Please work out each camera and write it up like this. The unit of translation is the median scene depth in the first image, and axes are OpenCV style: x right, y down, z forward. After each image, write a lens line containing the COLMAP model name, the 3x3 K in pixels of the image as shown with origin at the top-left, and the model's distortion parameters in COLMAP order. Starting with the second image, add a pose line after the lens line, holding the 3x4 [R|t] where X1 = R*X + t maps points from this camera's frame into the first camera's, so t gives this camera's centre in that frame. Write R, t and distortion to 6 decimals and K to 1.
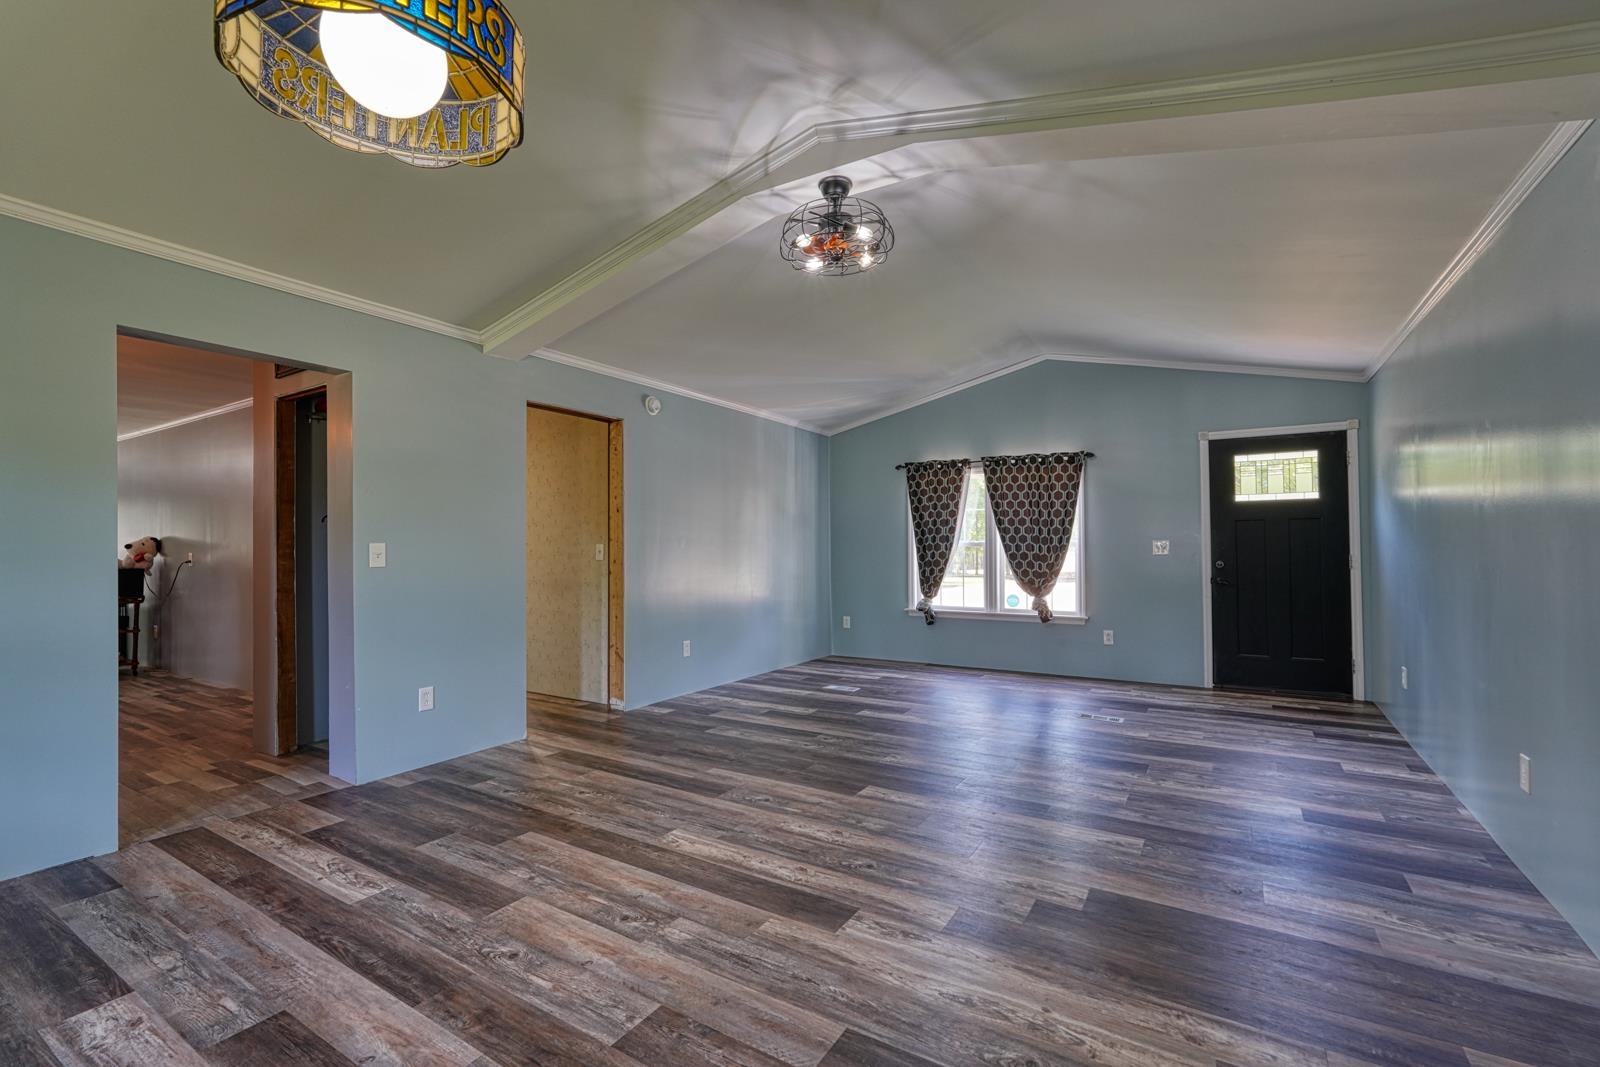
lens RADIAL K [[701.8, 0, 797.2], [0, 701.8, 533.5], [0, 0, 1]] dist [-0.013875, 0.007285]
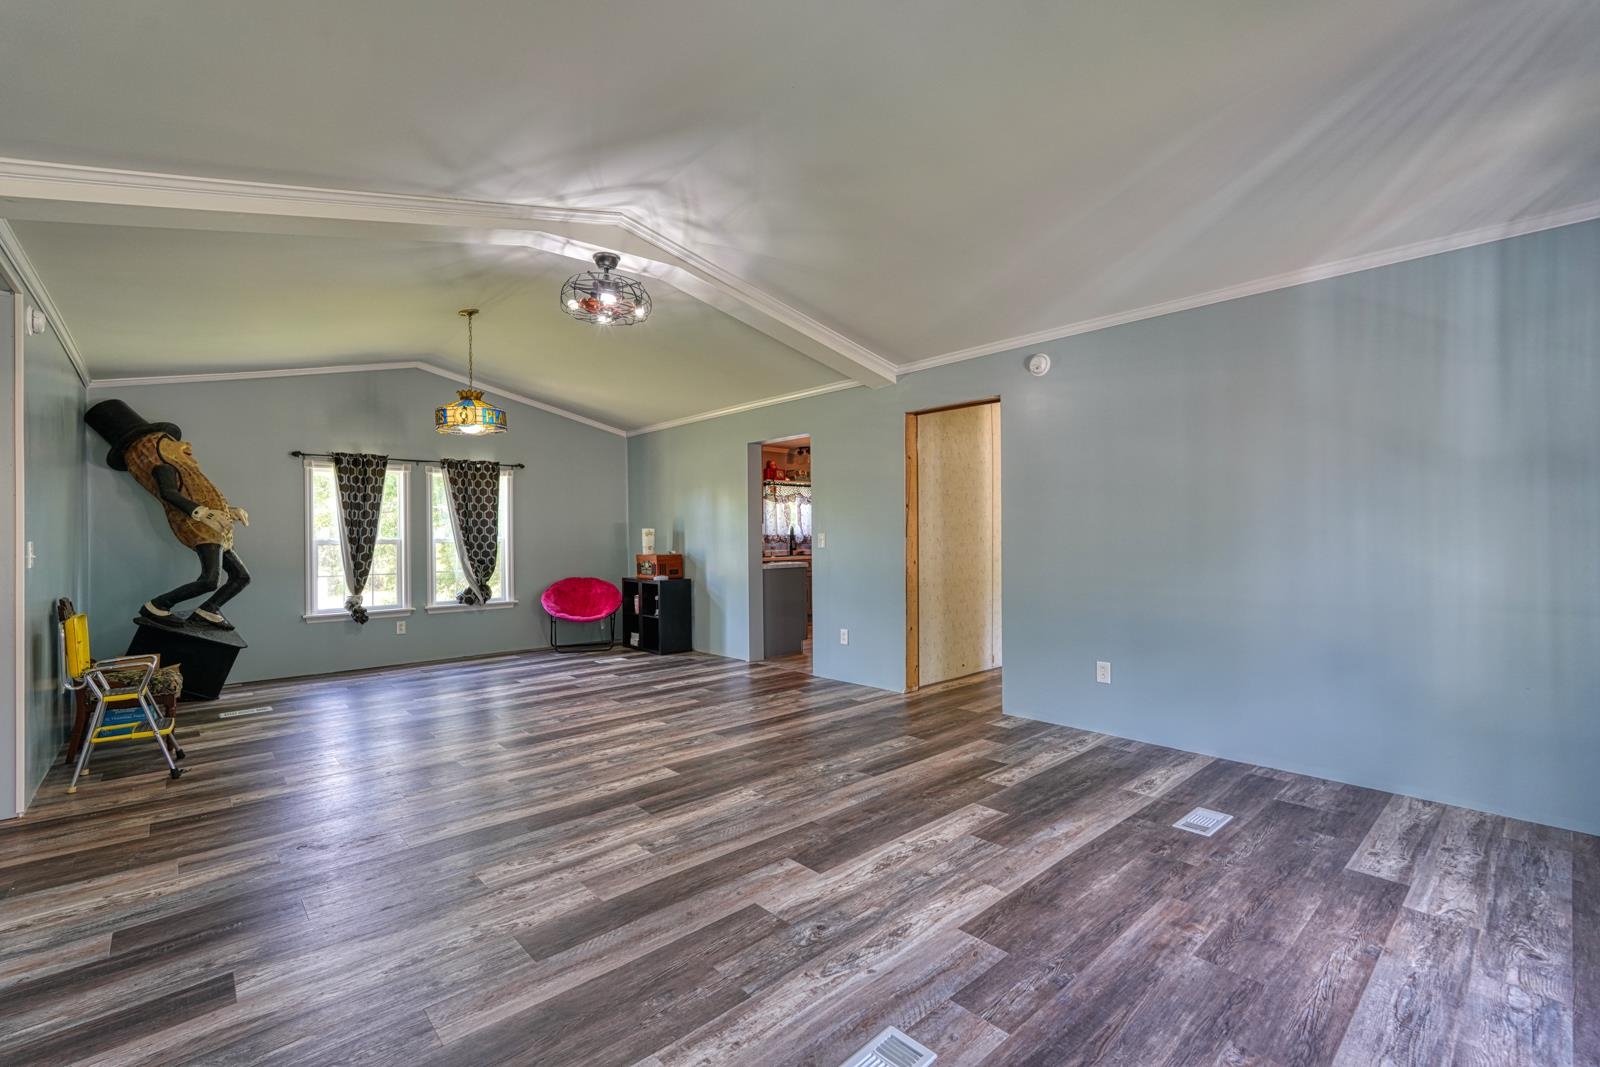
lens RADIAL K [[701.8, 0, 796.8], [0, 701.8, 531.1], [0, 0, 1]] dist [-0.013875, 0.007285]
pose [[-0.280952, 0.001839, -0.959720, 0.900933], [0.029227, 0.999551, -0.006640, 0.015298], [0.959277, -0.029916, -0.280879, 1.272413]]
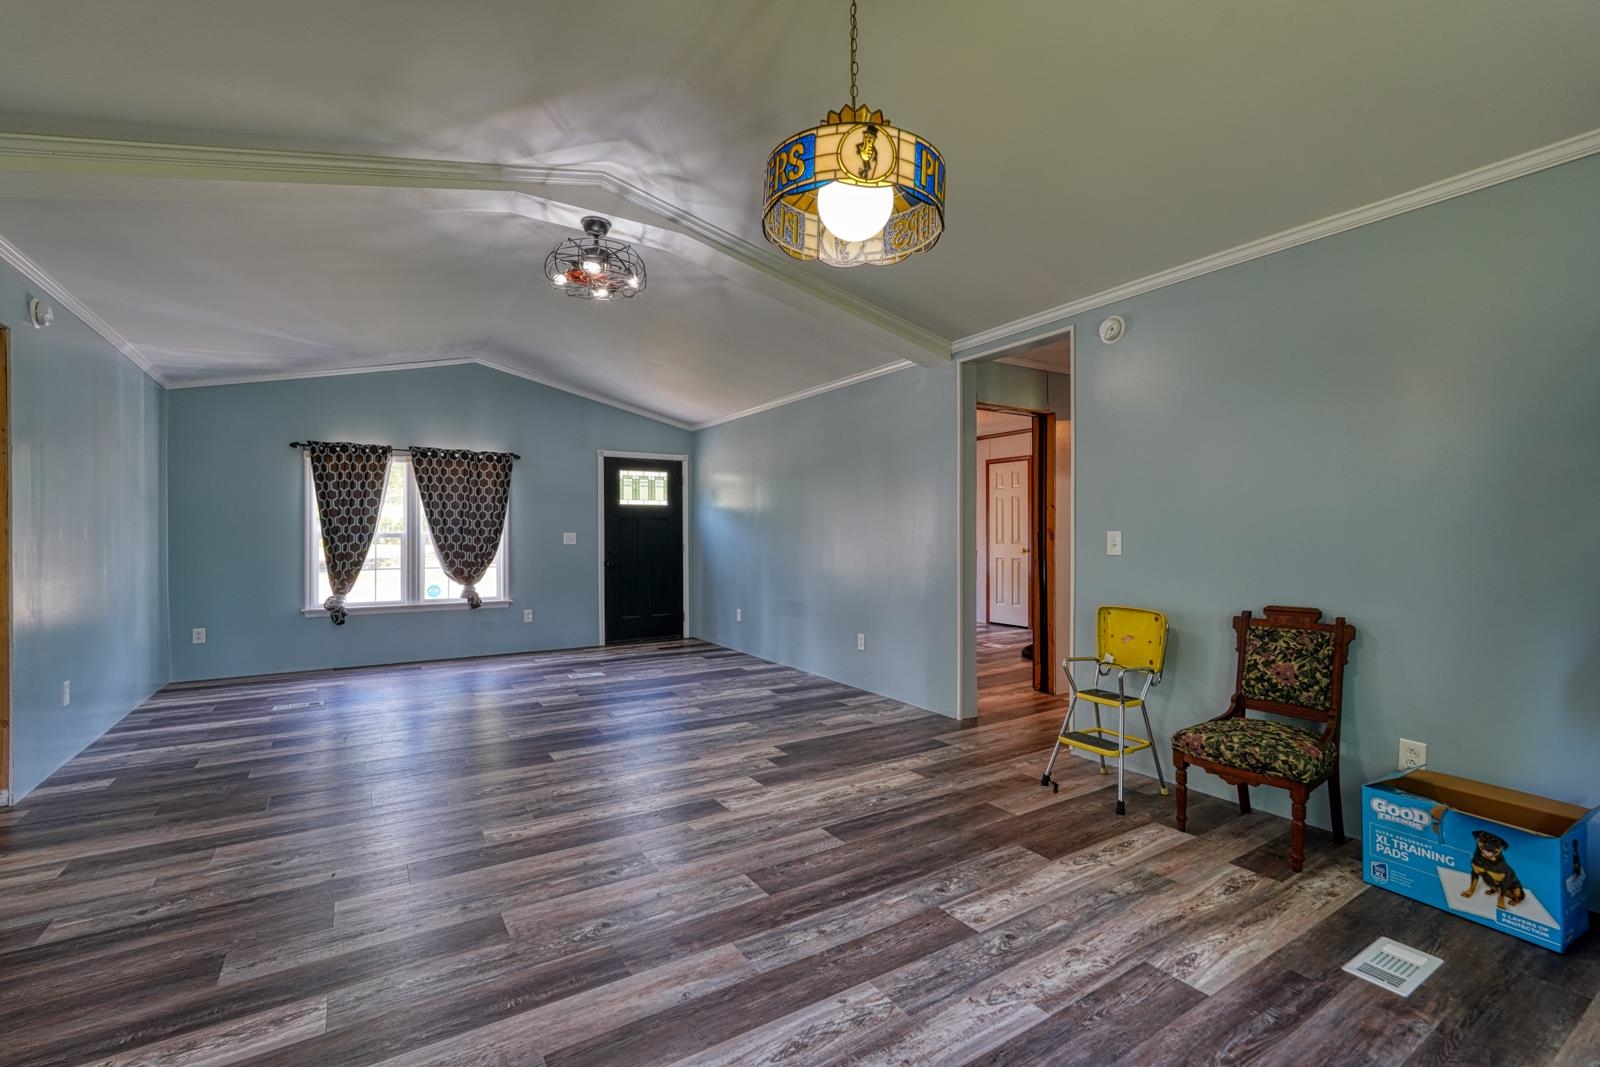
lens RADIAL K [[701.8, 0, 794.9], [0, 701.8, 530.5], [0, 0, 1]] dist [-0.013875, 0.007285]
pose [[0.435952, 0.009191, 0.899923, -0.632391], [-0.016085, 0.999868, -0.002419, 0.003882], [-0.899826, -0.013421, 0.436042, 0.149189]]
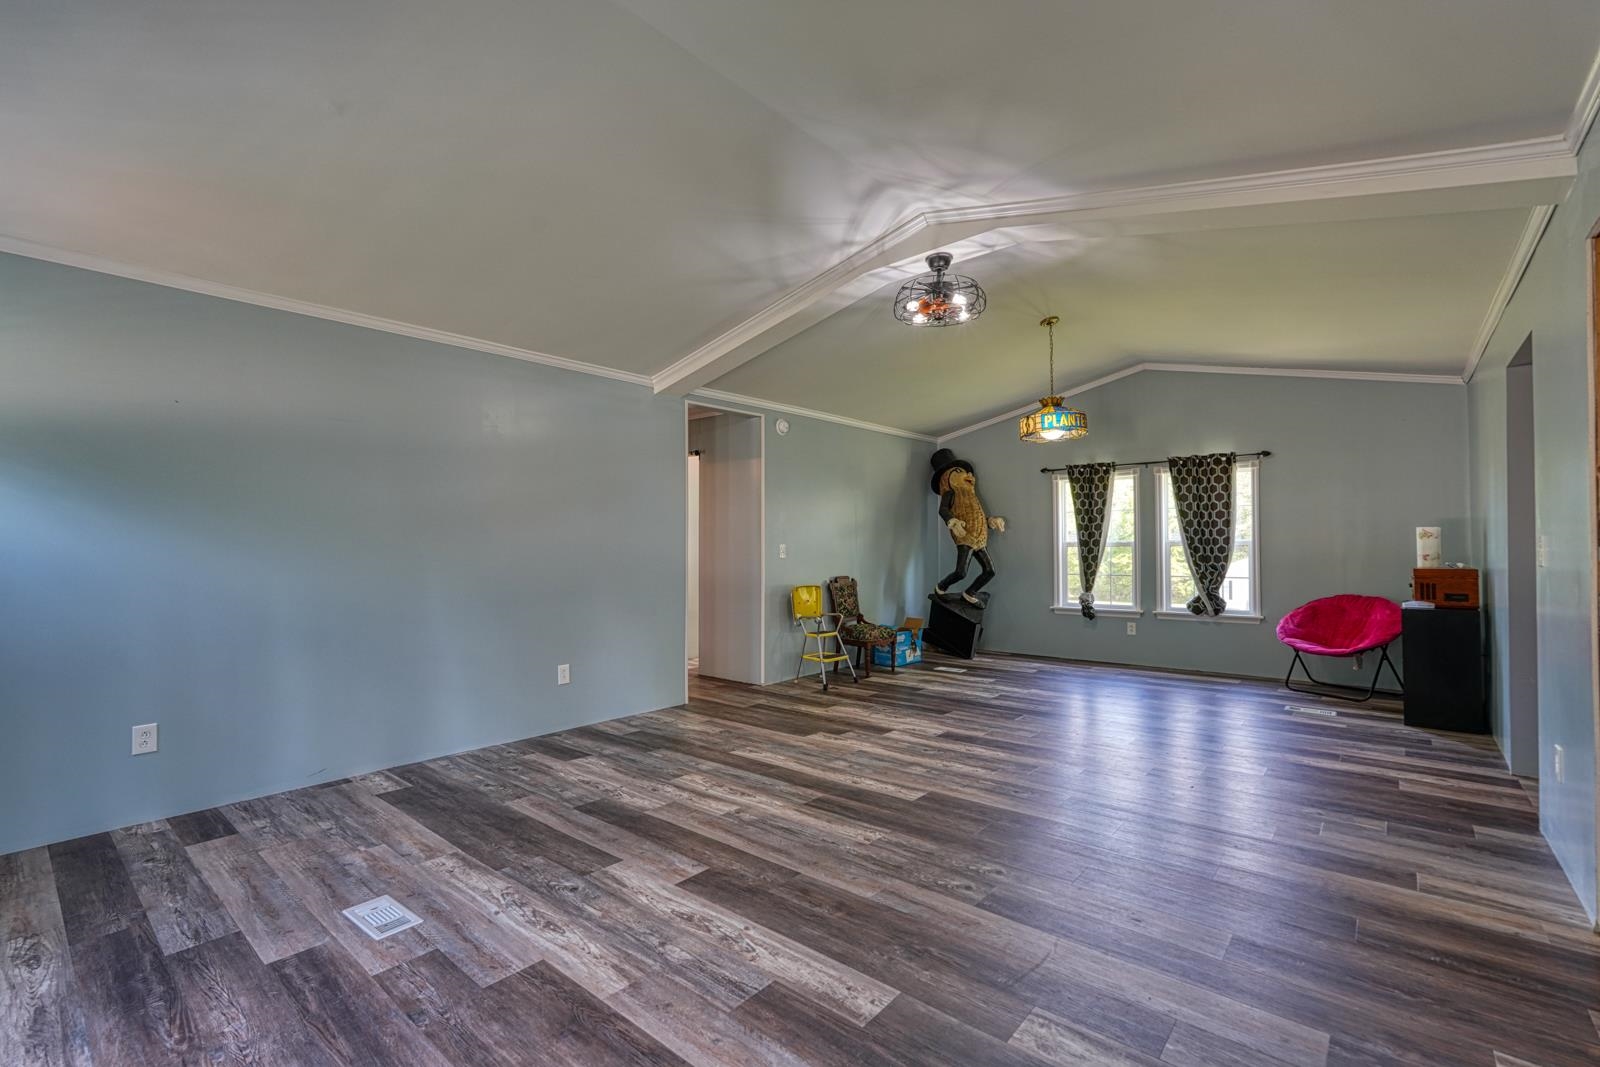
lens RADIAL K [[701.8, 0, 795.8], [0, 701.8, 531.1], [0, 0, 1]] dist [-0.013875, 0.007285]
pose [[-0.988037, 0.015668, 0.153417, 0.093406], [0.009780, 0.999189, -0.039054, 0.027916], [-0.153904, -0.037087, -0.987390, 1.715604]]
